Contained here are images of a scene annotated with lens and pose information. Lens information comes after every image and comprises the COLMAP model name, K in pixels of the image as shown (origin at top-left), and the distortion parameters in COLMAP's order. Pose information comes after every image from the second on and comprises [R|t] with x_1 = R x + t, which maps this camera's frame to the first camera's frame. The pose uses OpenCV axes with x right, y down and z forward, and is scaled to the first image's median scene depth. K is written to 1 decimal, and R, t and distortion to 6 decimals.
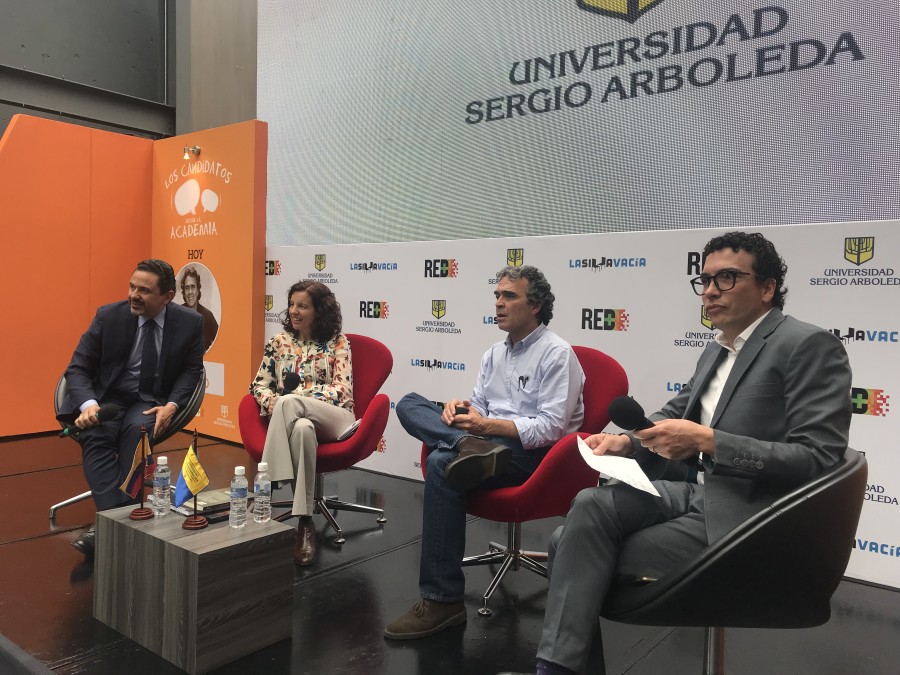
lens RADIAL K [[716.2, 0, 450.0], [0, 716.2, 337.5], [0, 0, 1]] dist [0.114766, -0.307044]
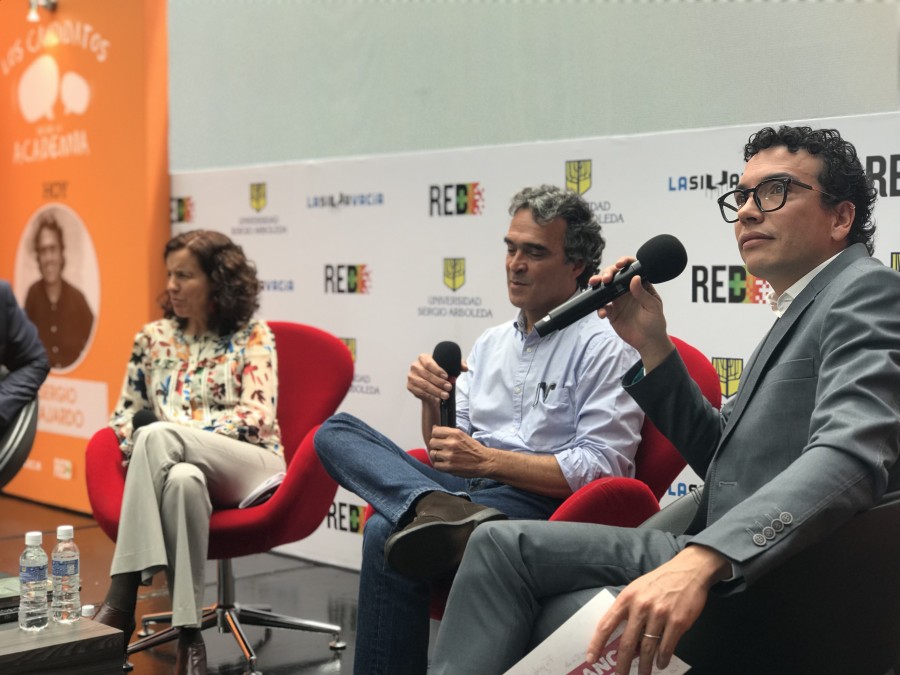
lens RADIAL K [[1464.6, 0, 441.6], [0, 1464.6, 340.9], [0, 0, 1]] dist [-0.001890, 0.293954]
pose [[0.990853, -0.023305, -0.132920, 0.131847], [0.023691, 0.999718, 0.001326, 0.010555], [0.132852, -0.004463, 0.991126, -0.122965]]
